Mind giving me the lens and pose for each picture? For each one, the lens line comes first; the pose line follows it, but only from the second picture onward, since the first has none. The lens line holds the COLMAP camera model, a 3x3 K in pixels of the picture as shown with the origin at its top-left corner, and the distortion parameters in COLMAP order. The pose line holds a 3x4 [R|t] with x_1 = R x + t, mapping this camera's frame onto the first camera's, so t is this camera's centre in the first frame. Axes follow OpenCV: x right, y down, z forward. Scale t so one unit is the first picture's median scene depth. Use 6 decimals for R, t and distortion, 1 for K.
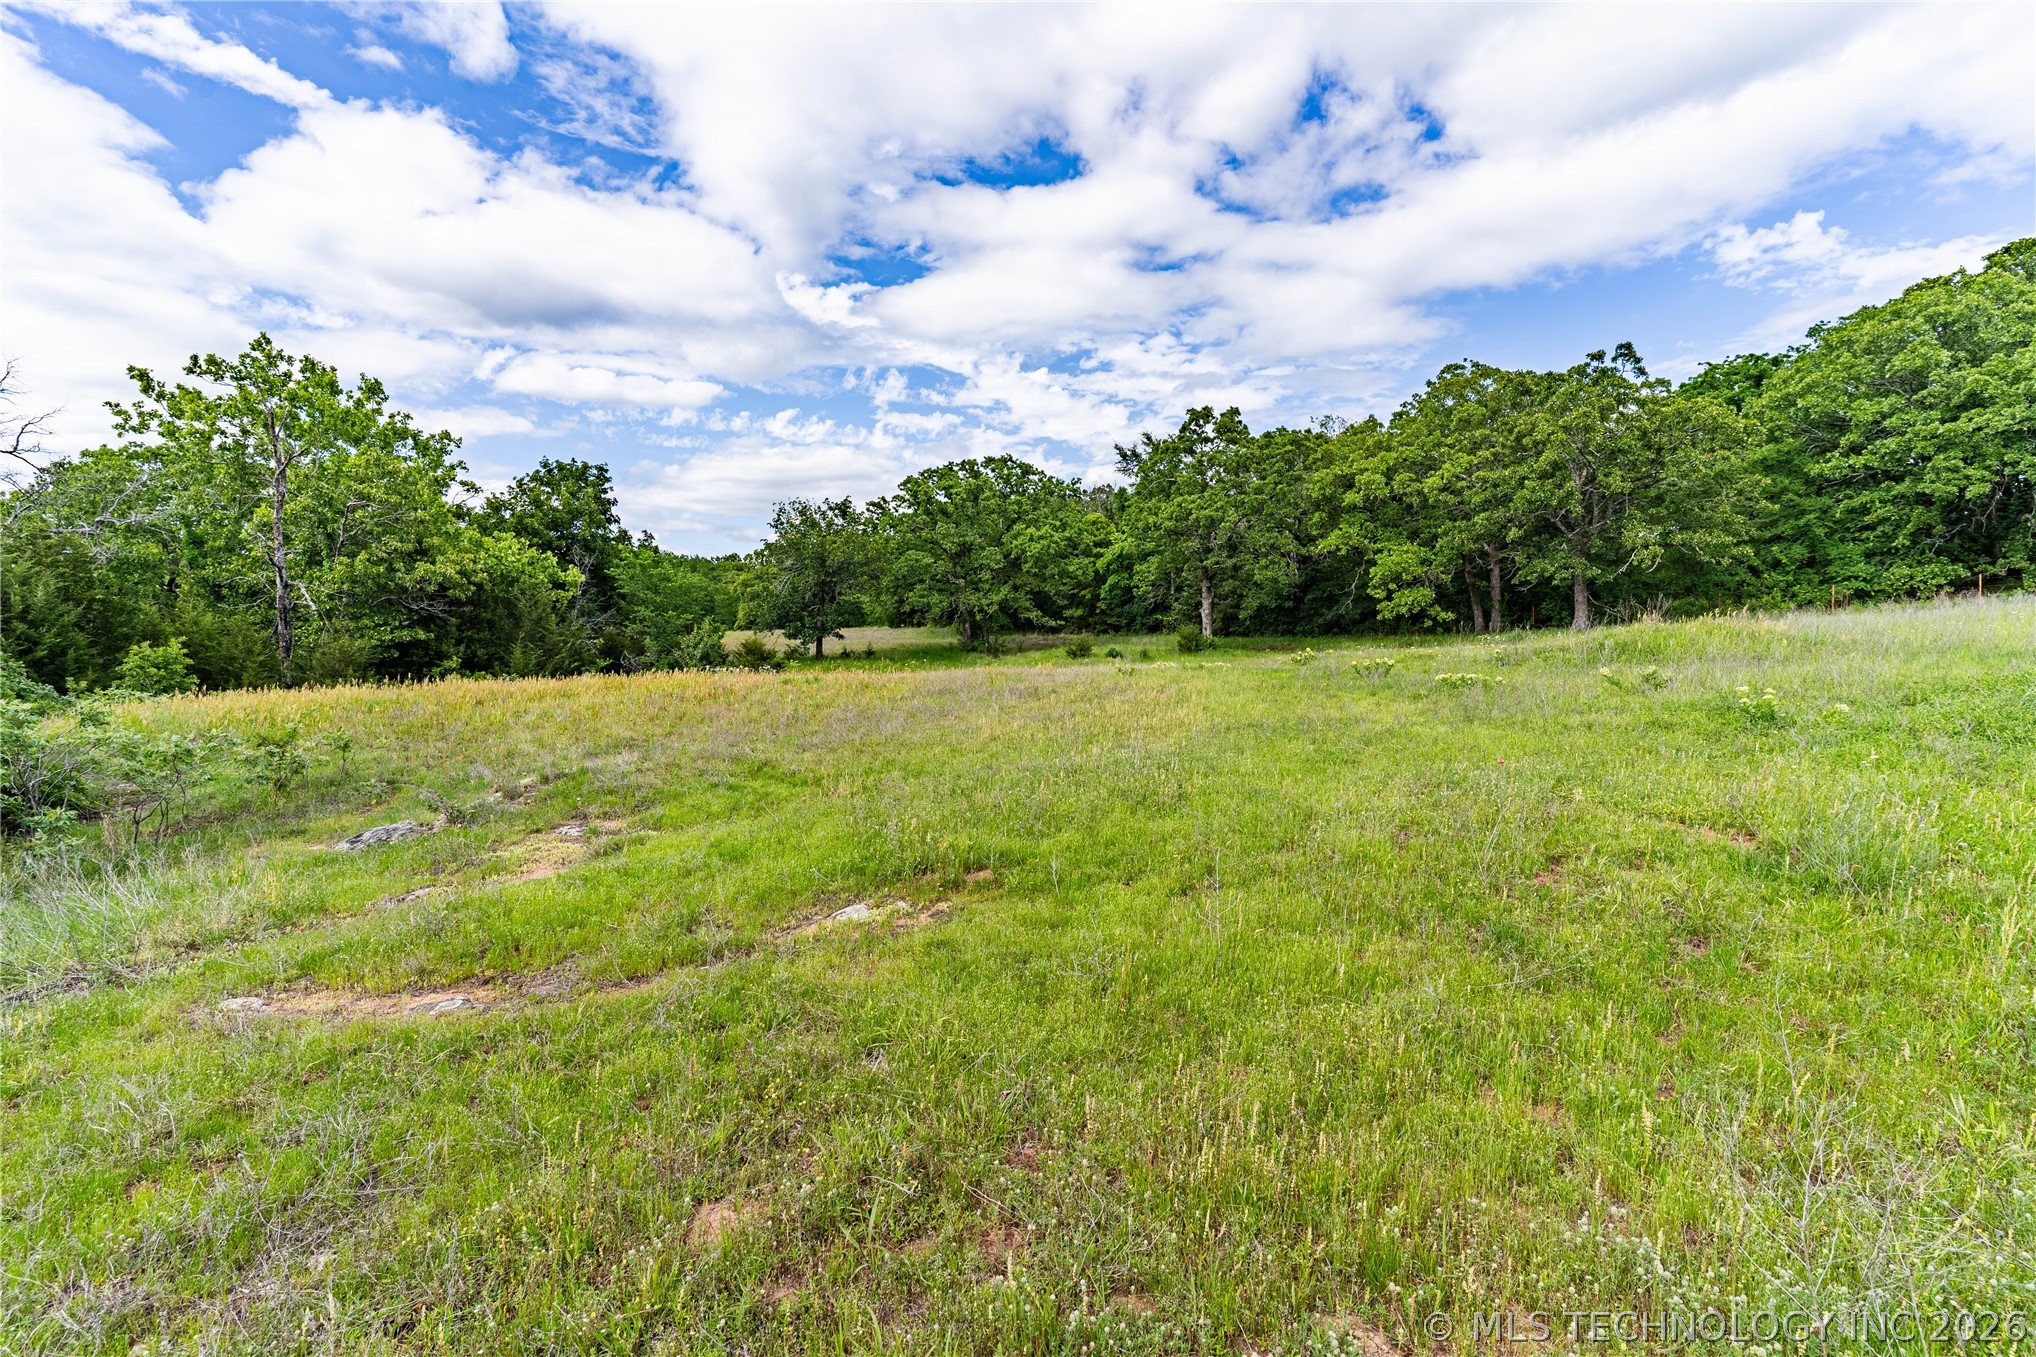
lens RADIAL K [[971.0, 0, 1018.8], [0, 971.0, 682.4], [0, 0, 1]] dist [-0.014972, -0.000642]
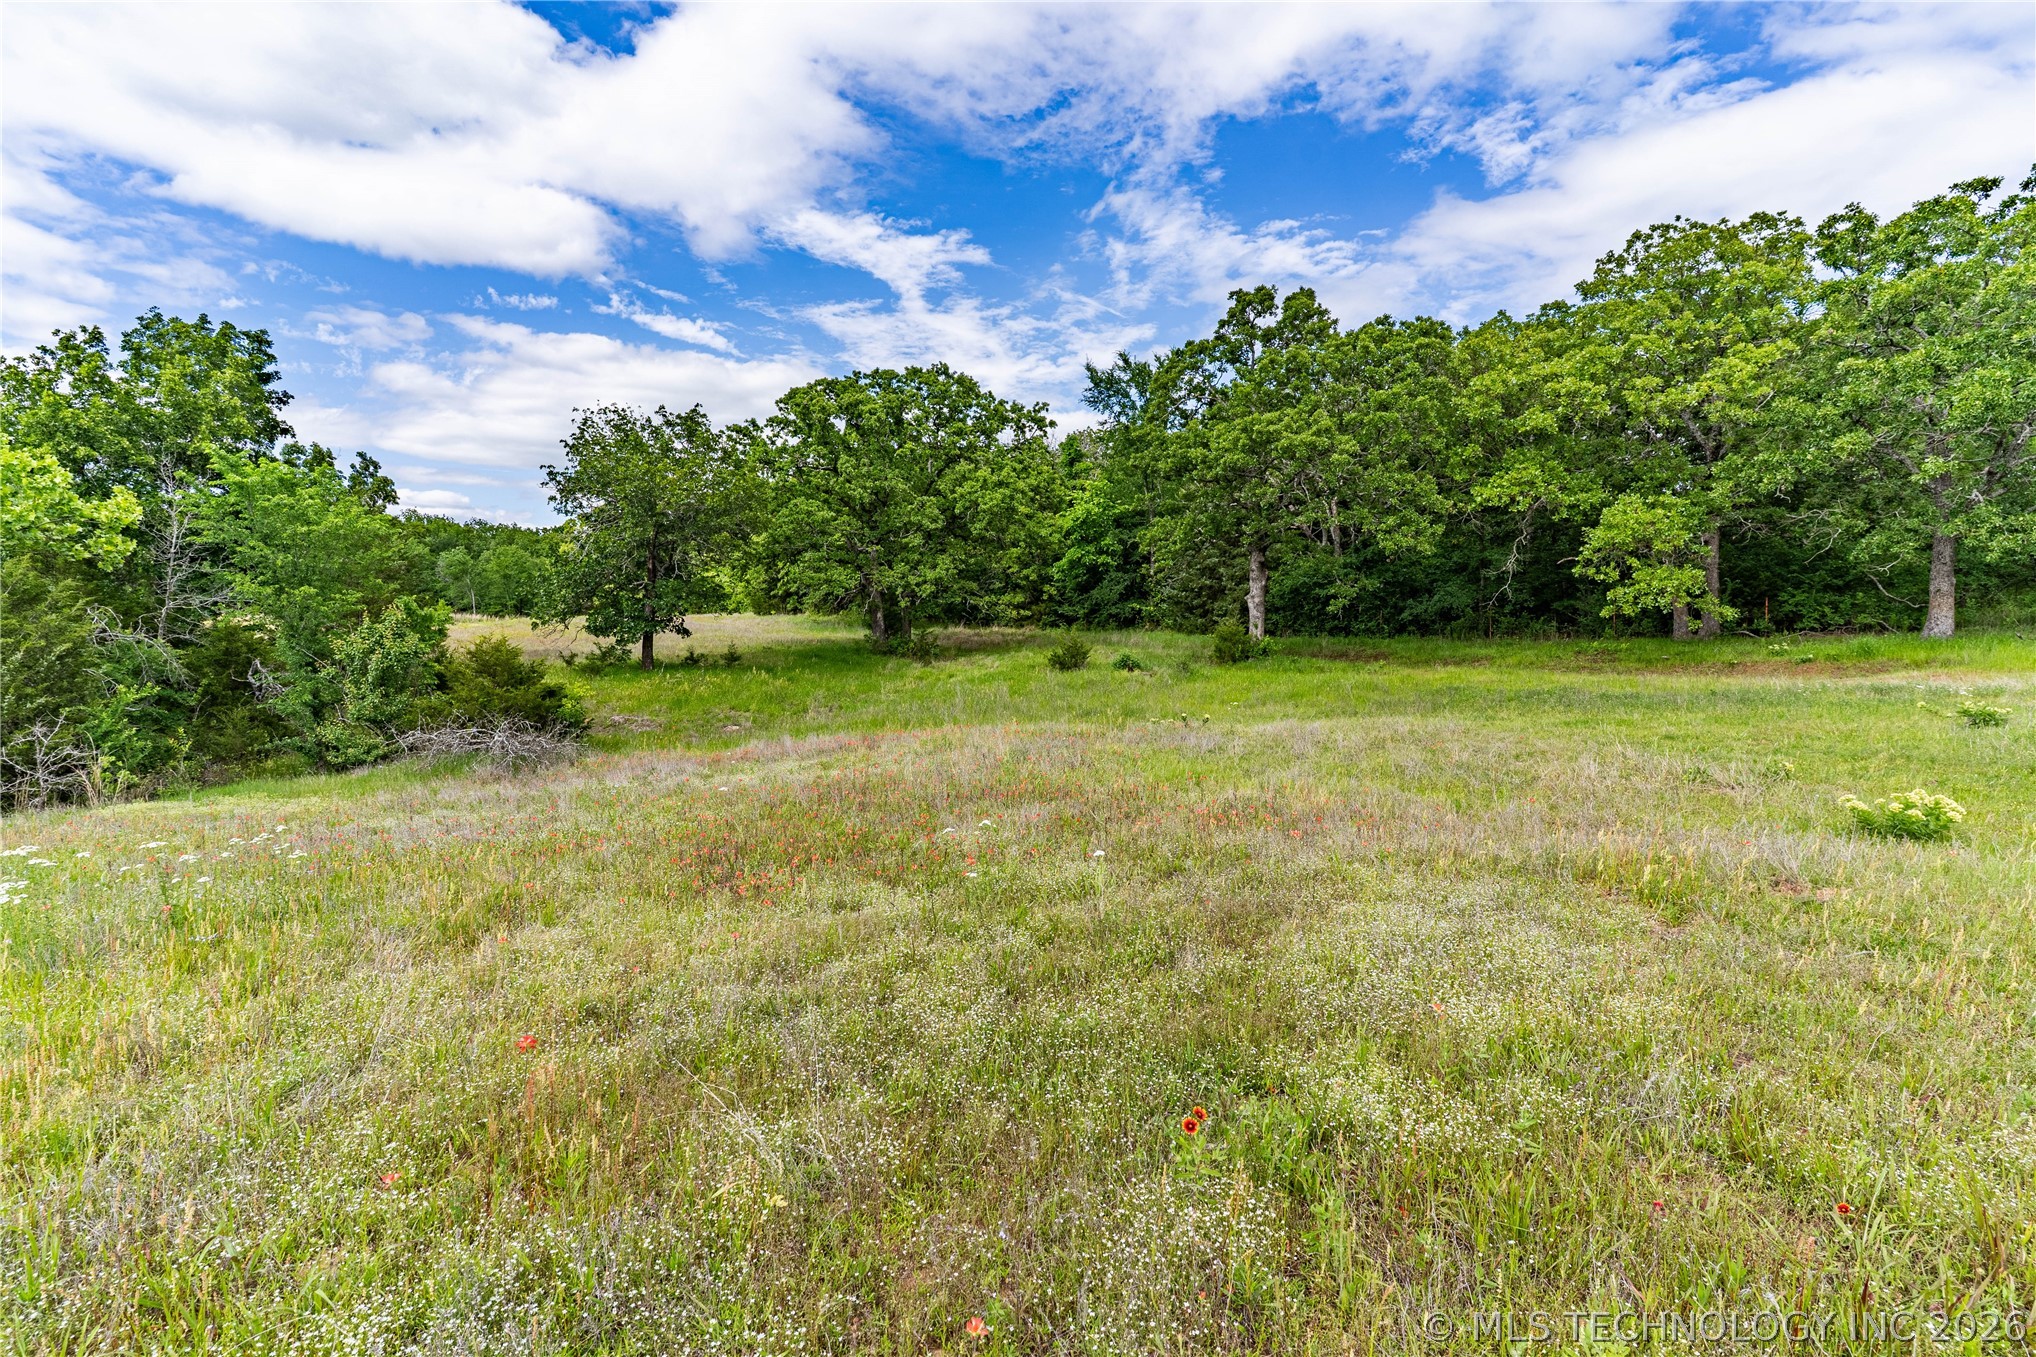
lens RADIAL K [[971.0, 0, 1017.4], [0, 971.0, 672.8], [0, 0, 1]] dist [-0.014972, -0.000642]
pose [[0.990230, 0.003882, 0.139388, -0.056661], [-0.004476, 0.999982, 0.003949, -0.023286], [-0.139371, -0.004534, 0.990230, 0.343276]]
